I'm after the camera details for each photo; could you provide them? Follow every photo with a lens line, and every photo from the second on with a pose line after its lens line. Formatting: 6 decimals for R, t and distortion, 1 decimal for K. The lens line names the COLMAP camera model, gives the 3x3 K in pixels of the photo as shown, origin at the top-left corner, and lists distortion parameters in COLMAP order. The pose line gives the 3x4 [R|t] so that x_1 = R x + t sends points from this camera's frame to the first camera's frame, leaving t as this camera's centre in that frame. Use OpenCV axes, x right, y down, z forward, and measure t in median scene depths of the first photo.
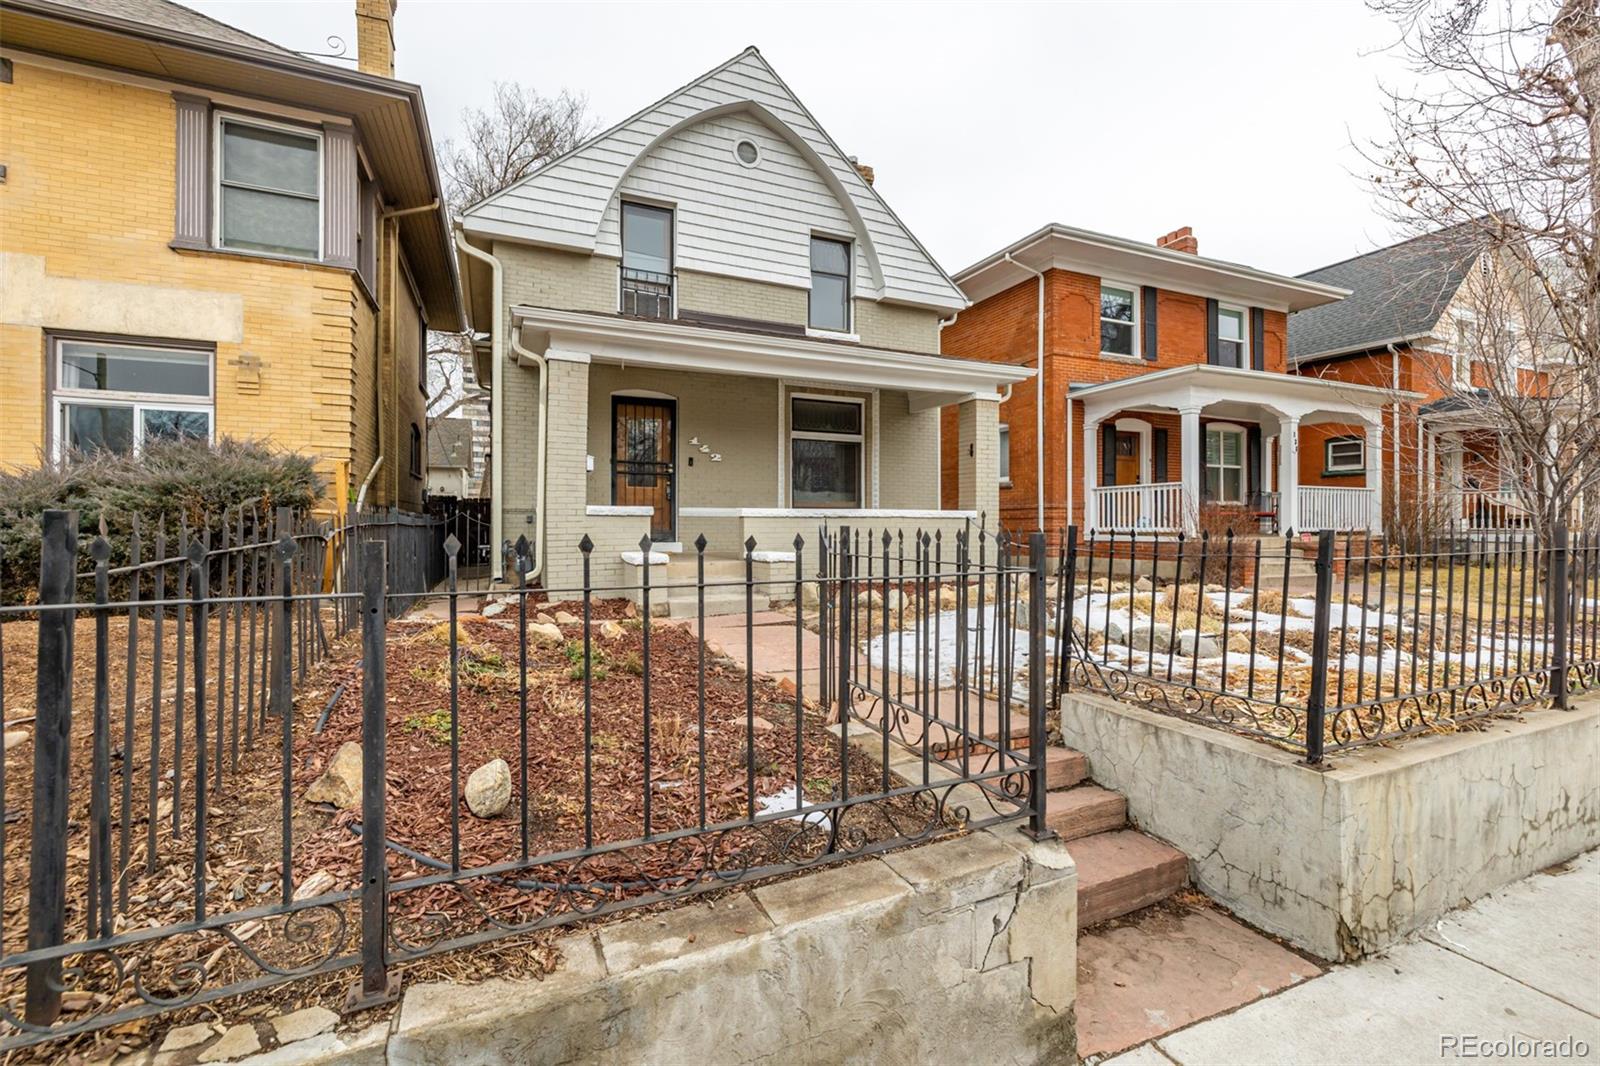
lens RADIAL K [[674.3, 0, 796.8], [0, 674.3, 526.5], [0, 0, 1]] dist [0.001525, -0.000138]
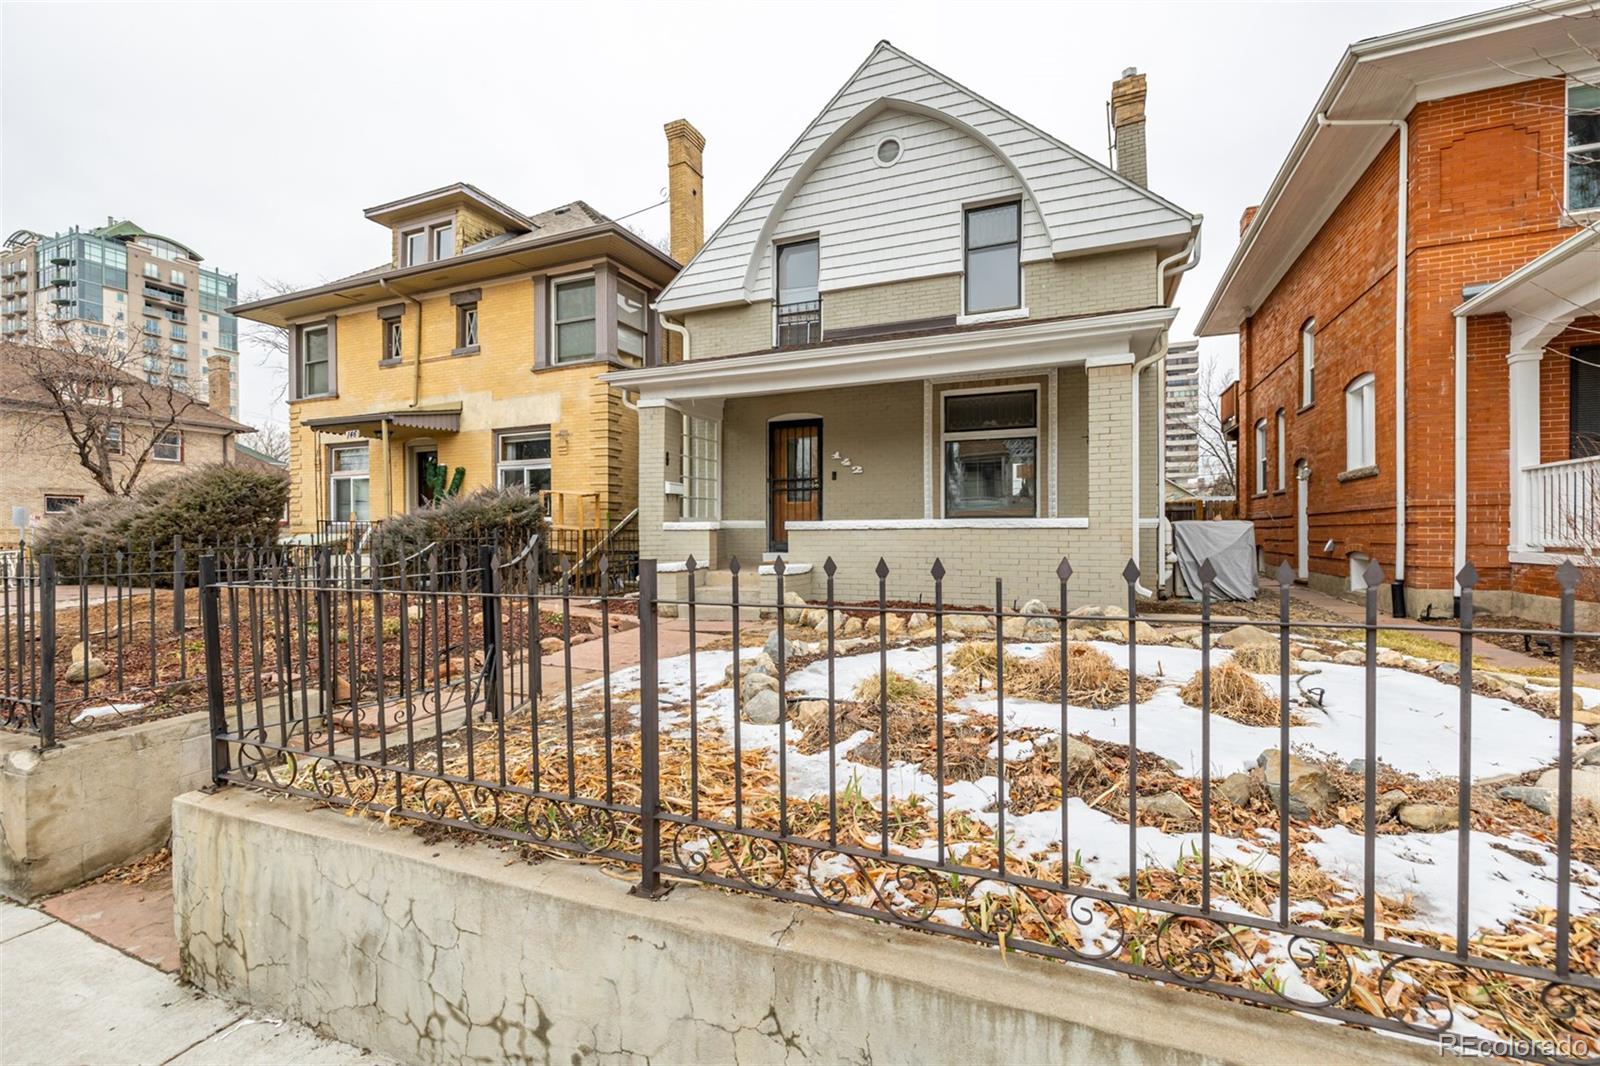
lens RADIAL K [[674.3, 0, 799.4], [0, 674.3, 537.5], [0, 0, 1]] dist [0.001525, -0.000138]
pose [[0.690424, 0.002357, -0.723401, 0.555248], [0.002825, 0.999978, 0.005954, -0.007785], [0.723400, -0.006154, 0.690402, 0.245378]]
